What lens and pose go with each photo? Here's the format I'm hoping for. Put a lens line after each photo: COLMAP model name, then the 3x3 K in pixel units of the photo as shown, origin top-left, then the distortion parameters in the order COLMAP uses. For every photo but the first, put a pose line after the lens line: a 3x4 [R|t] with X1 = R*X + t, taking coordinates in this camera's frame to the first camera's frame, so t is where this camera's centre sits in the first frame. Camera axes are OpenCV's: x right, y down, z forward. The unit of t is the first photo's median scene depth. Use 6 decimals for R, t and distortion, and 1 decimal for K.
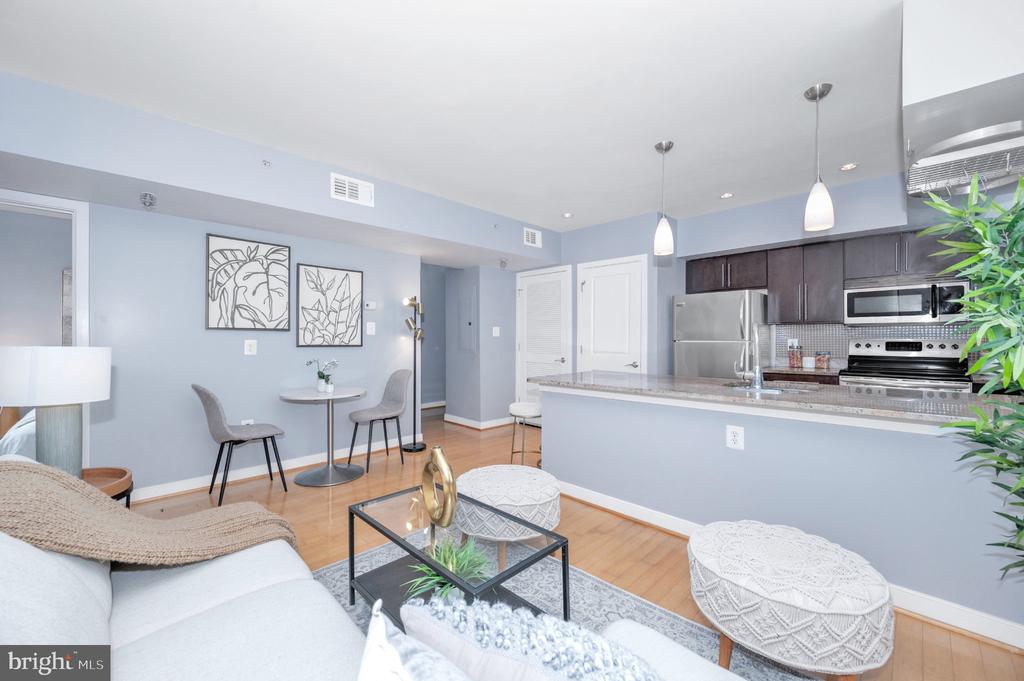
lens RADIAL K [[404.8, 0, 527.7], [0, 404.8, 339.1], [0, 0, 1]] dist [-0.000441, -0.000036]
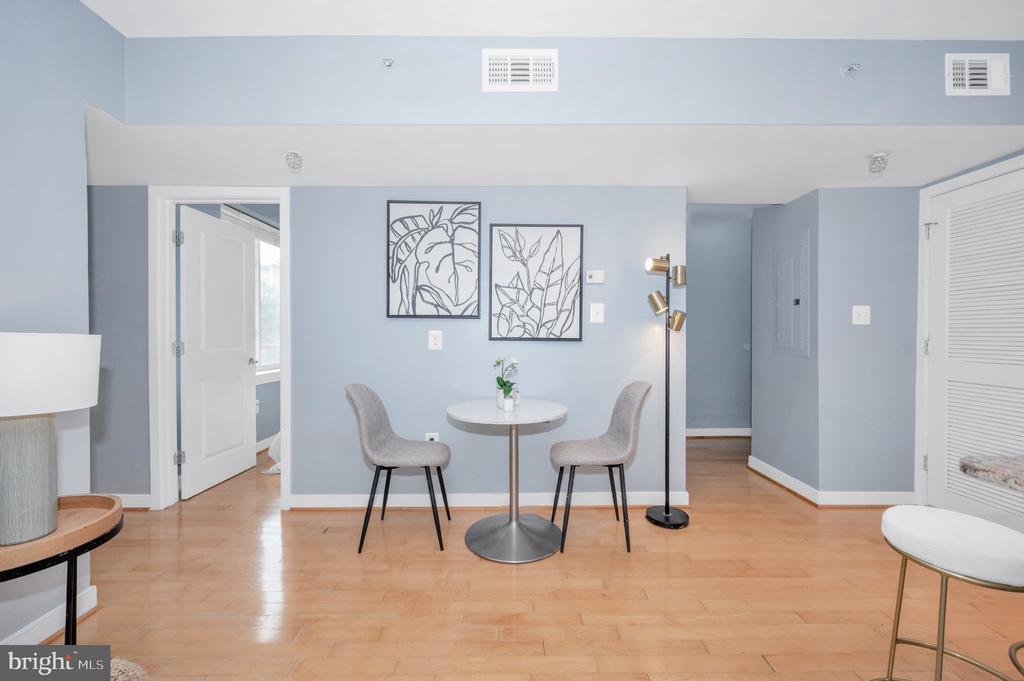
lens RADIAL K [[413.7, 0, 509.8], [0, 413.7, 337.6], [0, 0, 1]] dist [0.001229, -0.000018]
pose [[0.688782, 0.007502, -0.724930, -0.009026], [-0.001452, 0.999959, 0.008968, 0.008034], [0.724967, -0.005125, 0.688765, 0.523134]]
